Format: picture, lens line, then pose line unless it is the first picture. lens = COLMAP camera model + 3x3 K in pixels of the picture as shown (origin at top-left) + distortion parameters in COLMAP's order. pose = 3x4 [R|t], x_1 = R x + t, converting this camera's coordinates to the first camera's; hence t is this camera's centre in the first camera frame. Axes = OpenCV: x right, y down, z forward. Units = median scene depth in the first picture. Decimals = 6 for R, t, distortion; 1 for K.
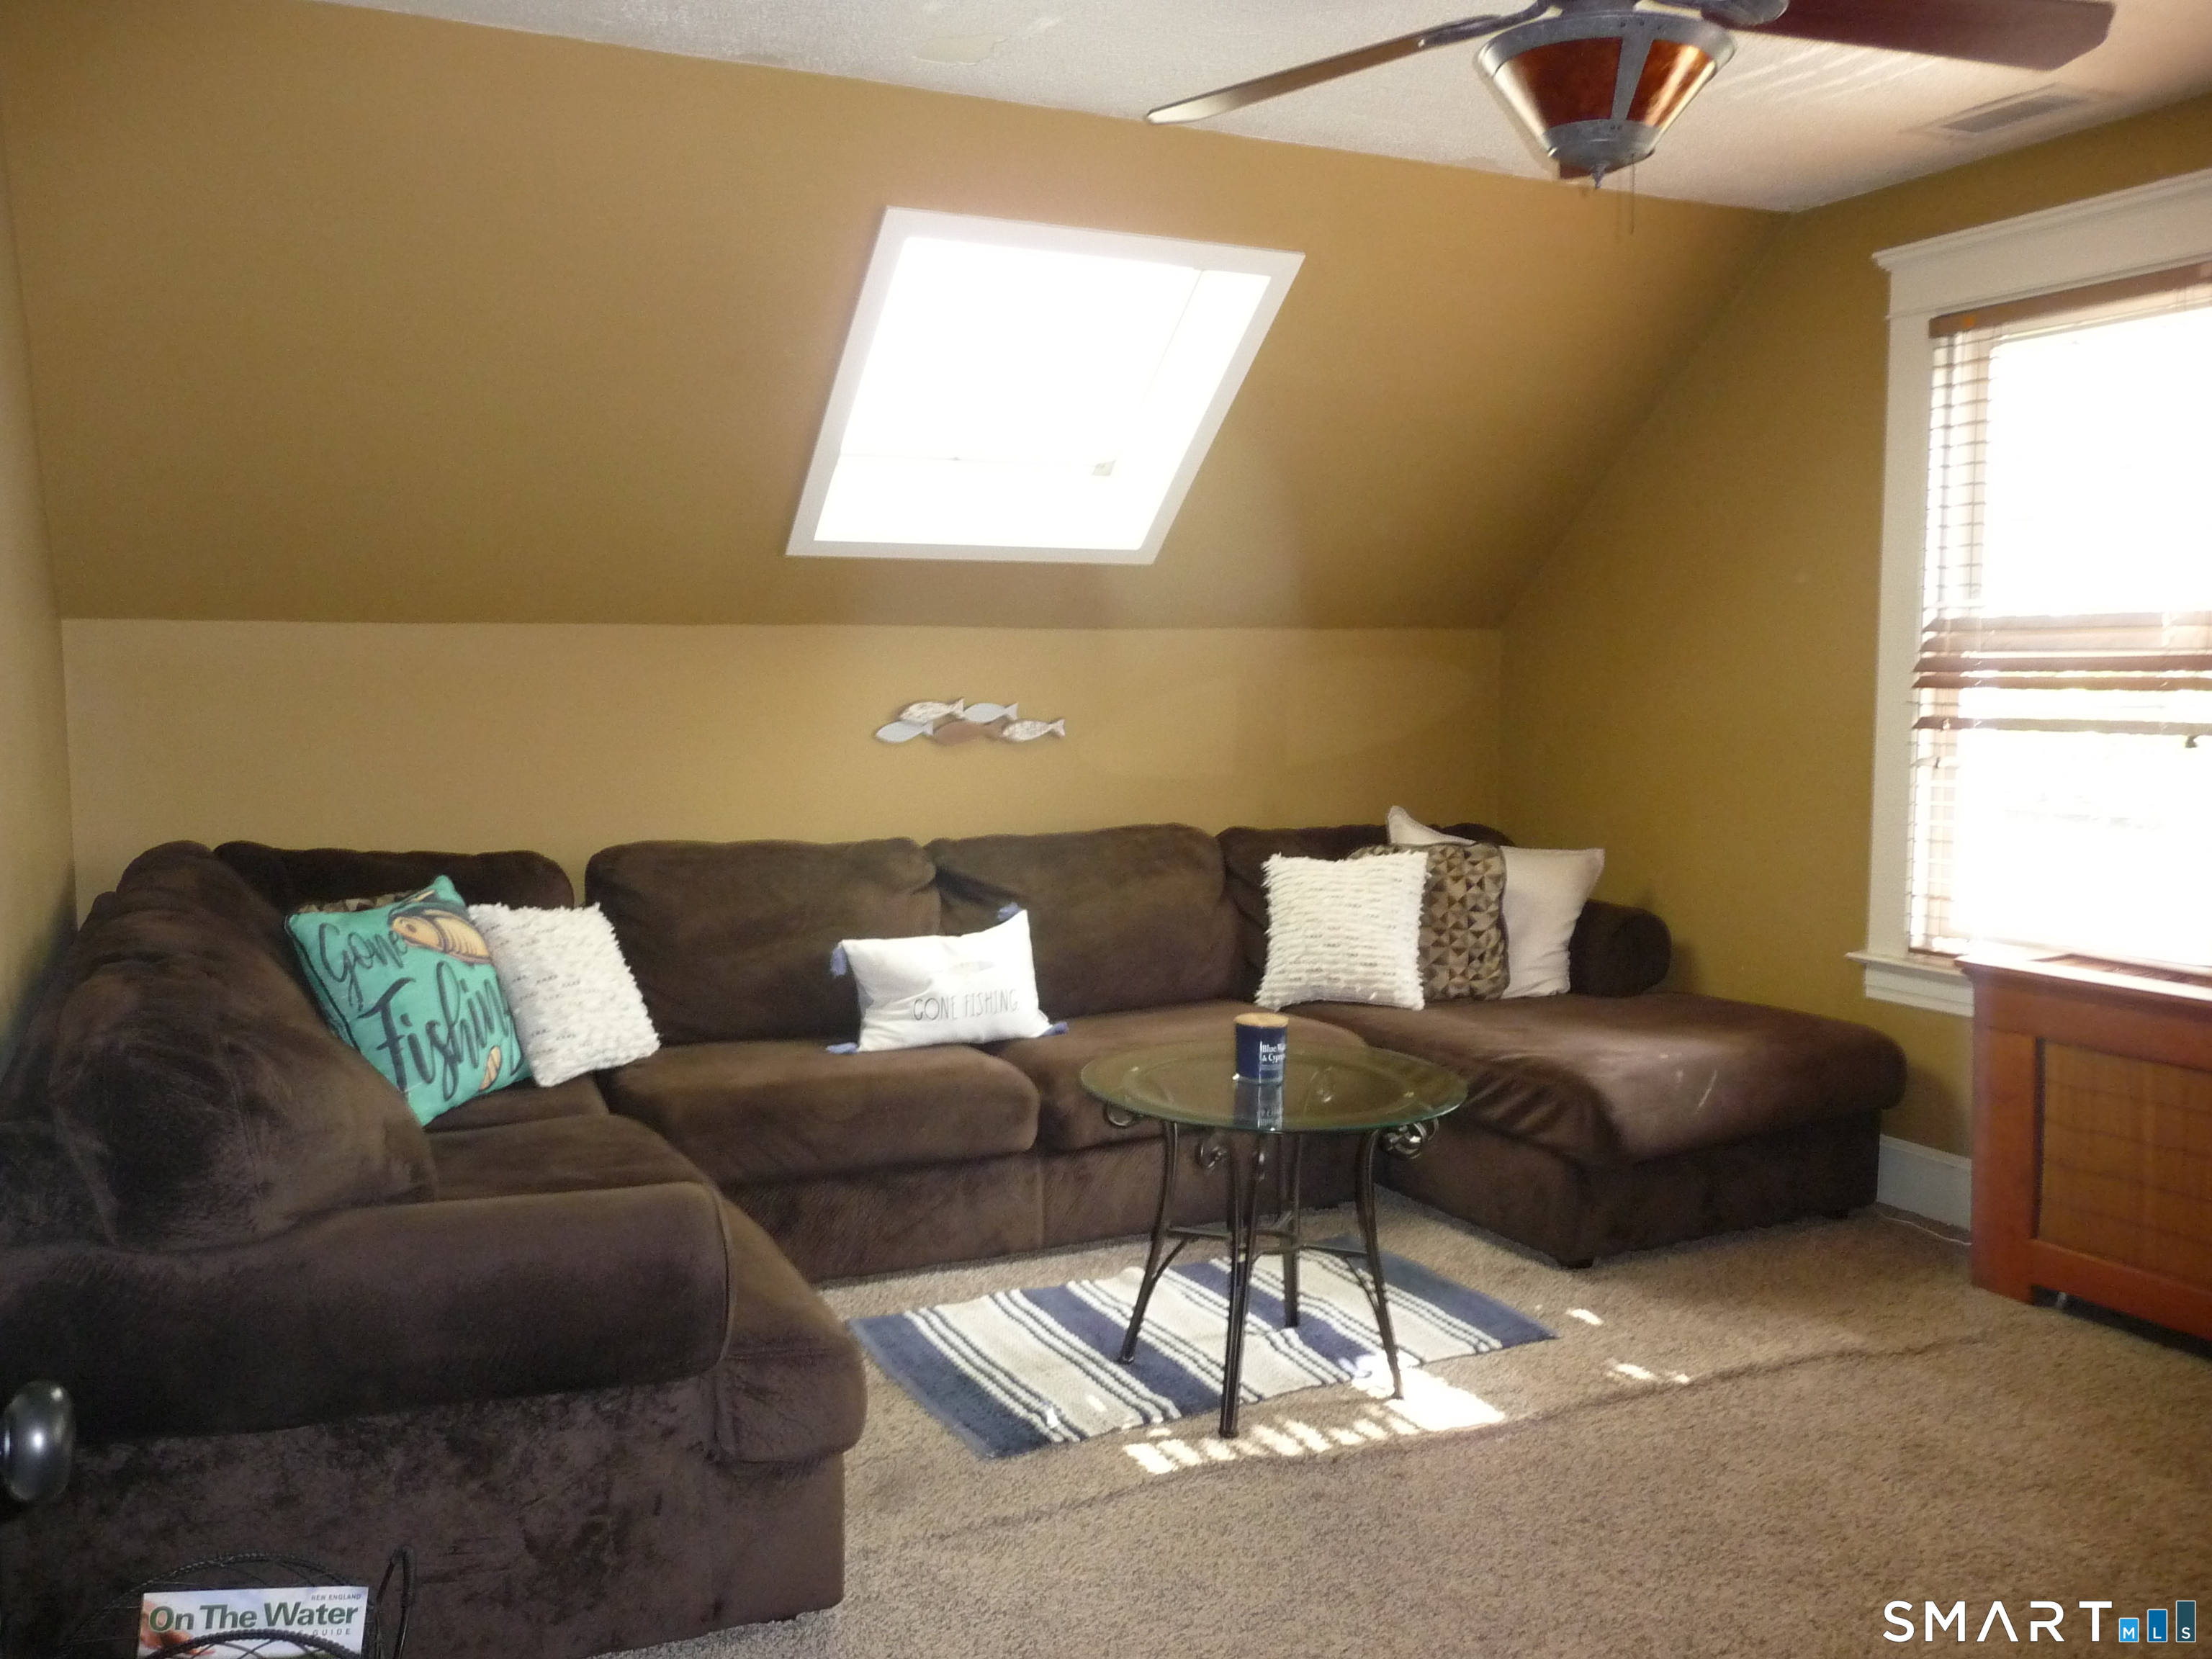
lens RADIAL K [[1847.8, 0, 1094.2], [0, 1847.8, 834.6], [0, 0, 1]] dist [-0.032248, 0.021839]
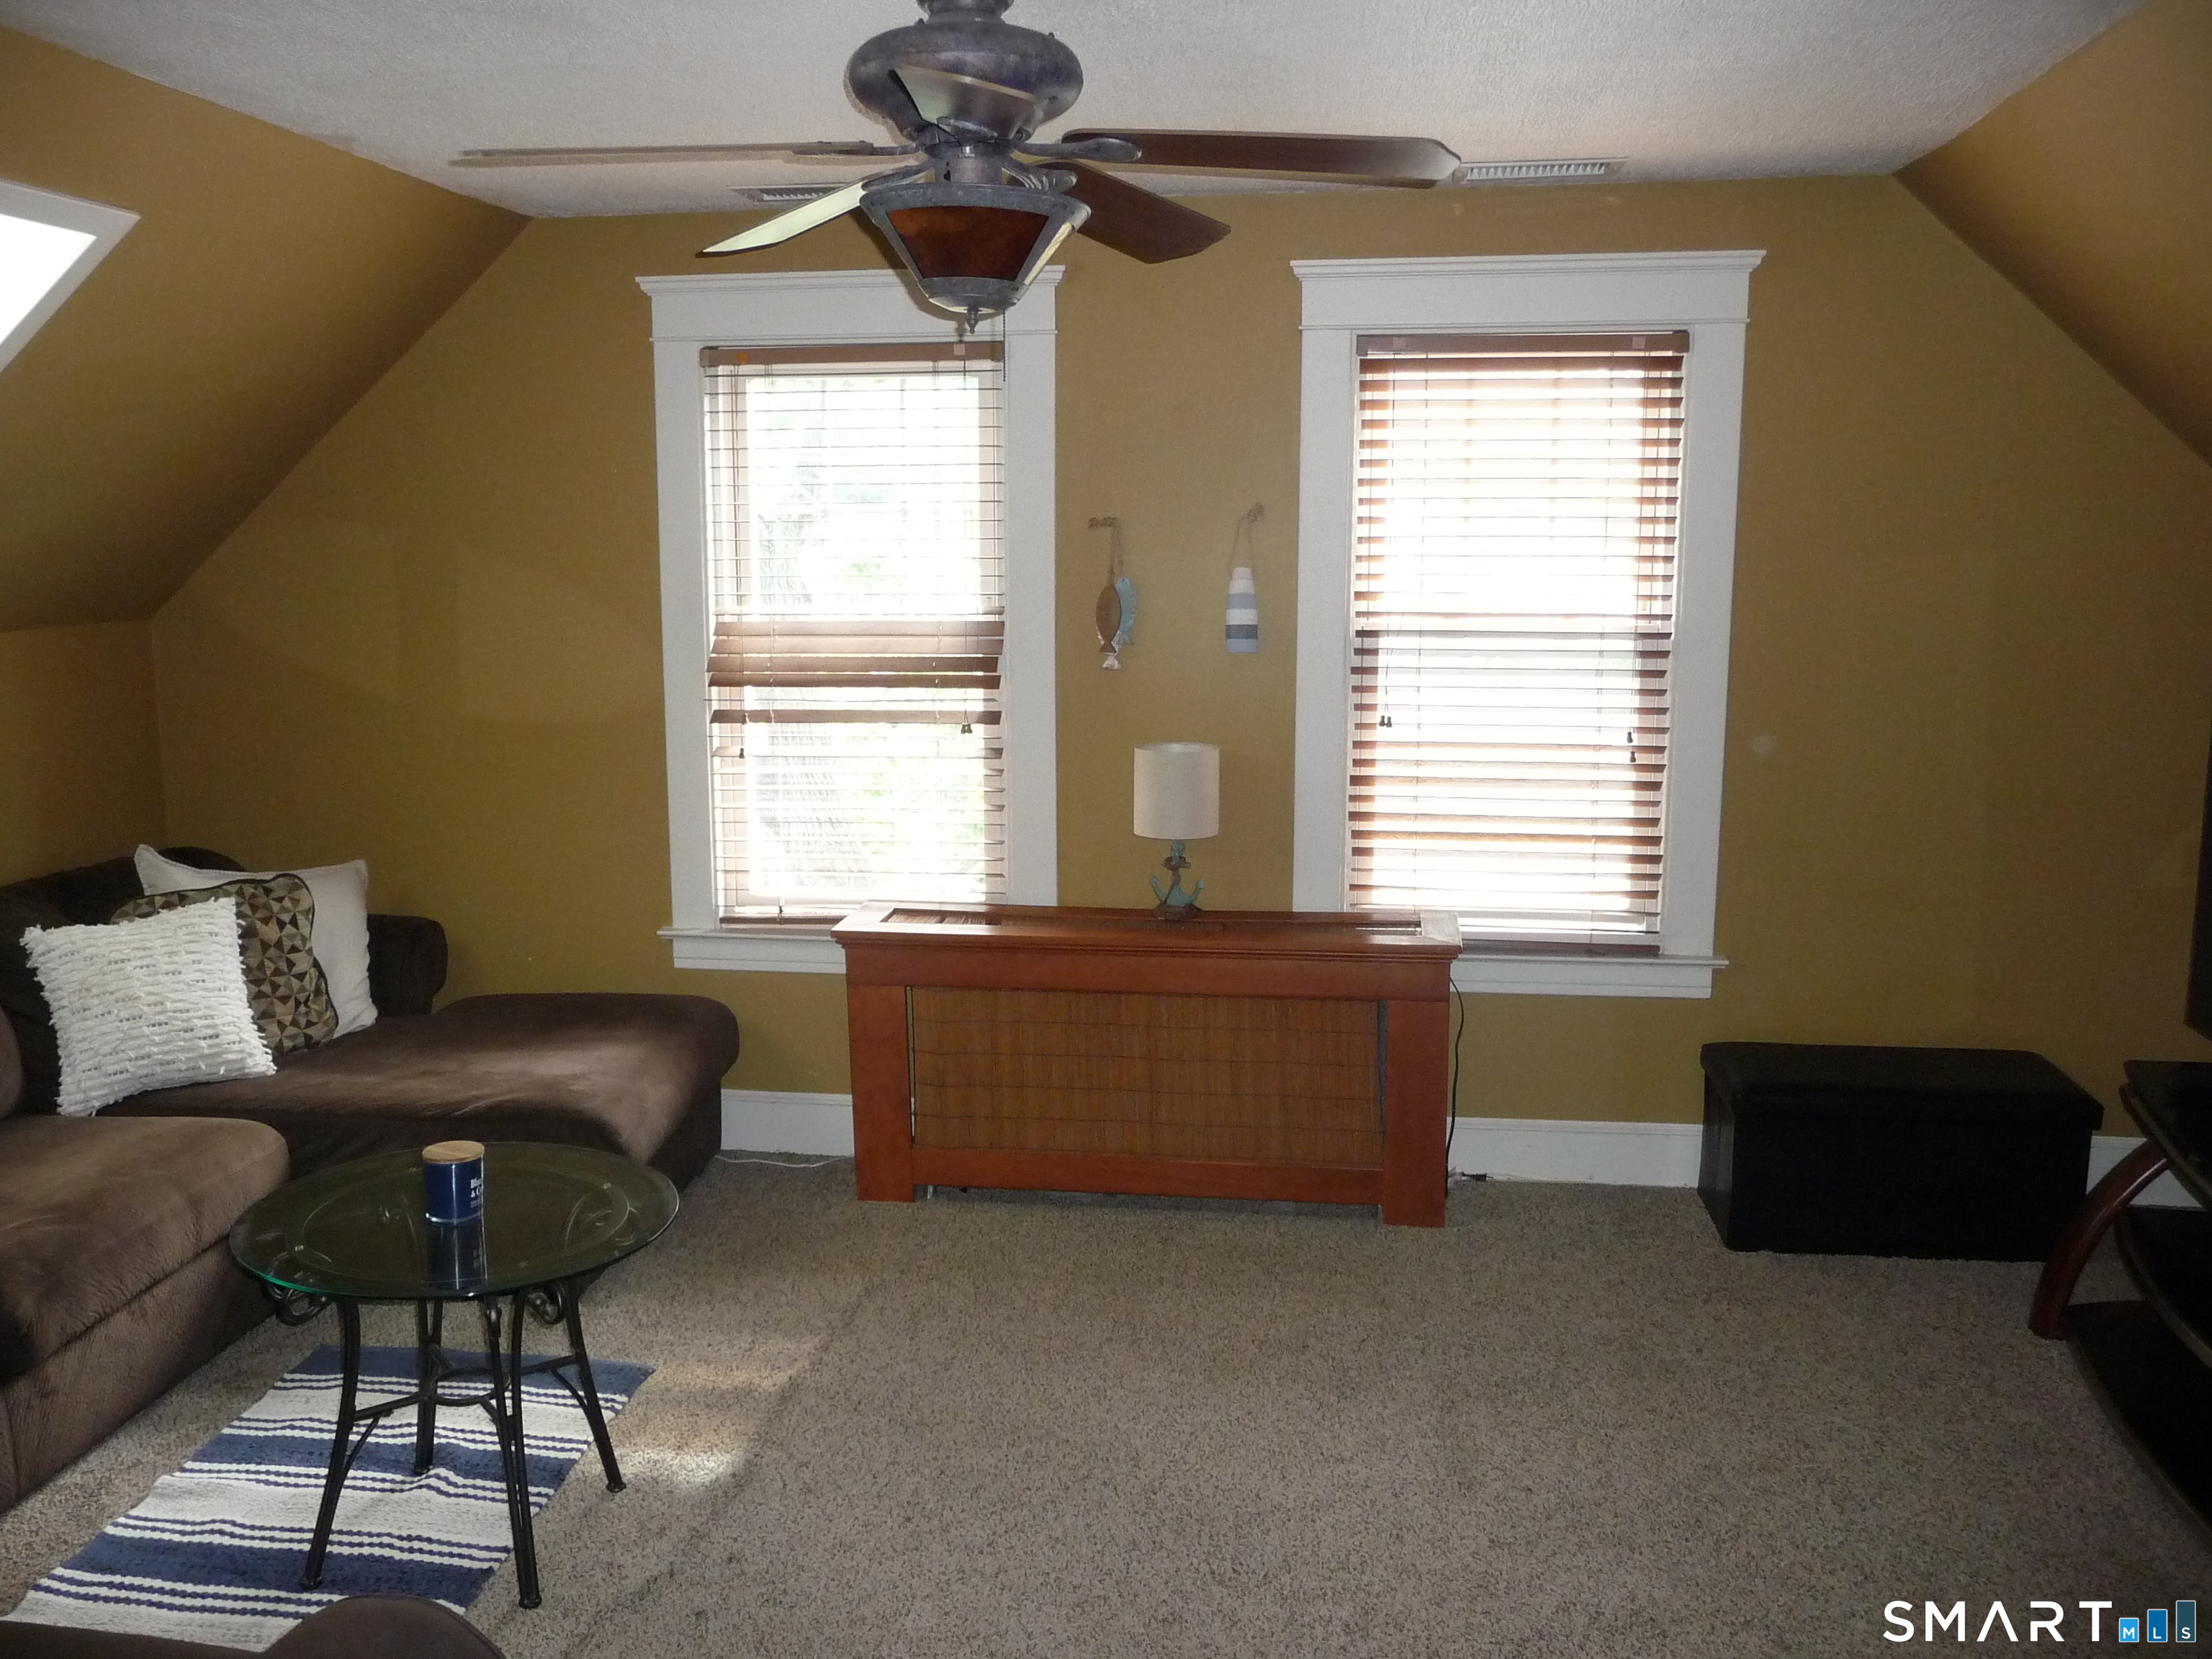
lens RADIAL K [[1847.8, 0, 1097.2], [0, 1847.8, 823.4], [0, 0, 1]] dist [-0.032248, 0.021839]
pose [[0.550573, -0.126891, 0.825086, -0.316017], [0.071961, 0.991915, 0.104529, -0.087974], [-0.831679, 0.001823, 0.555253, 0.171070]]
